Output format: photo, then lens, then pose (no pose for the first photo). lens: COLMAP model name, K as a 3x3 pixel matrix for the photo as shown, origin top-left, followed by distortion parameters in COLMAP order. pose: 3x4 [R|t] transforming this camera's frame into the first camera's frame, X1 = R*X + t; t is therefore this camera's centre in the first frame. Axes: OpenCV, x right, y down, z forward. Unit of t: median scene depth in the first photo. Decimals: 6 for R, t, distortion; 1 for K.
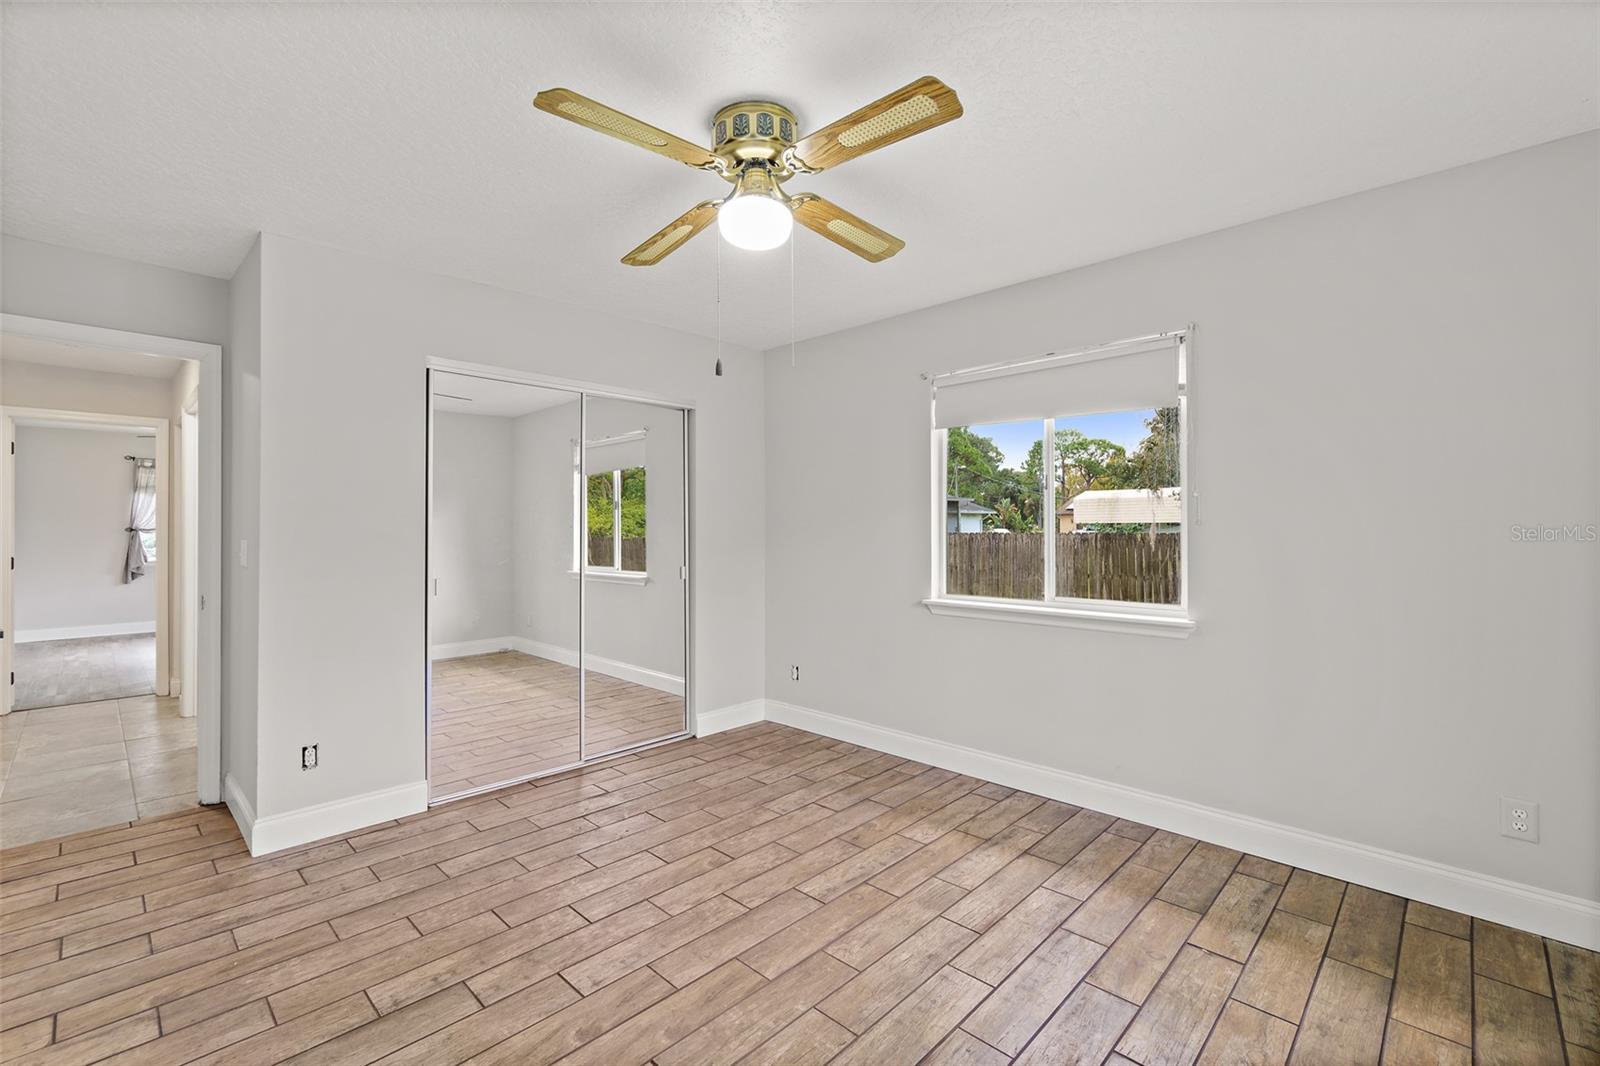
lens RADIAL K [[704.0, 0, 757.7], [0, 704.0, 527.6], [0, 0, 1]] dist [0.002592, 0.000572]
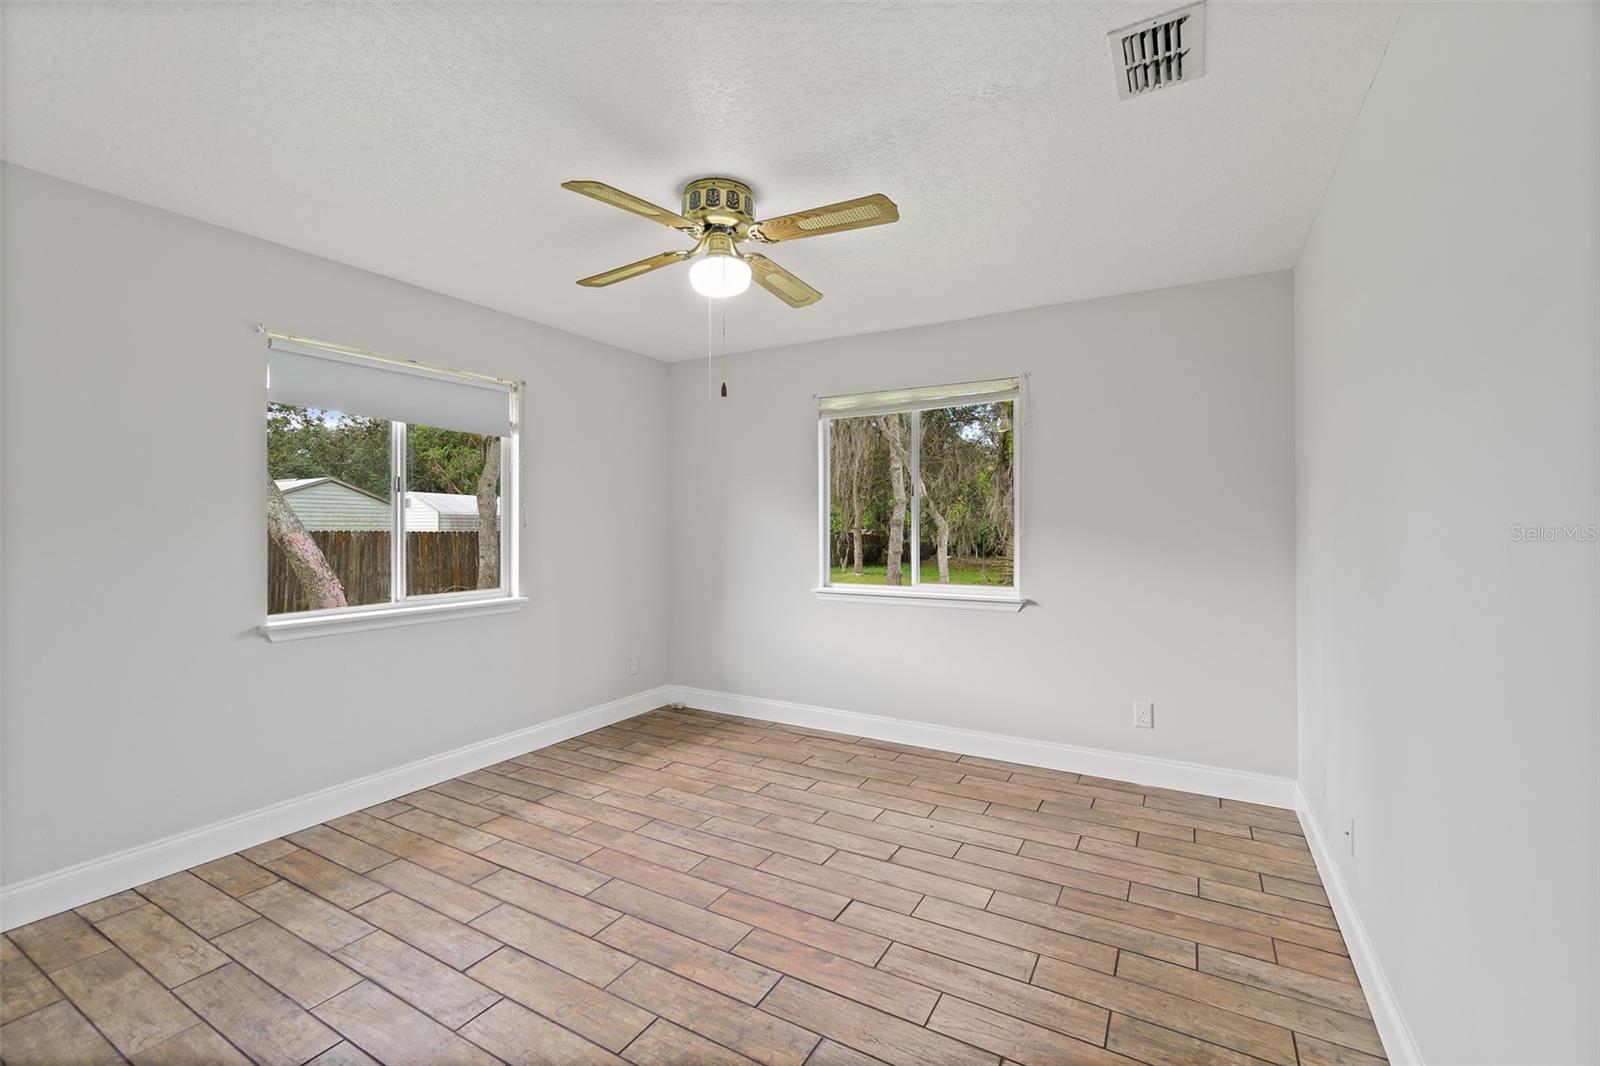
lens RADIAL K [[704.0, 0, 807.5], [0, 704.0, 531.5], [0, 0, 1]] dist [0.002592, 0.000572]
pose [[-0.298324, 0.001763, 0.954463, -0.806882], [0.008239, 0.999966, 0.000728, 0.007940], [-0.954429, 0.008081, -0.298328, 0.822622]]
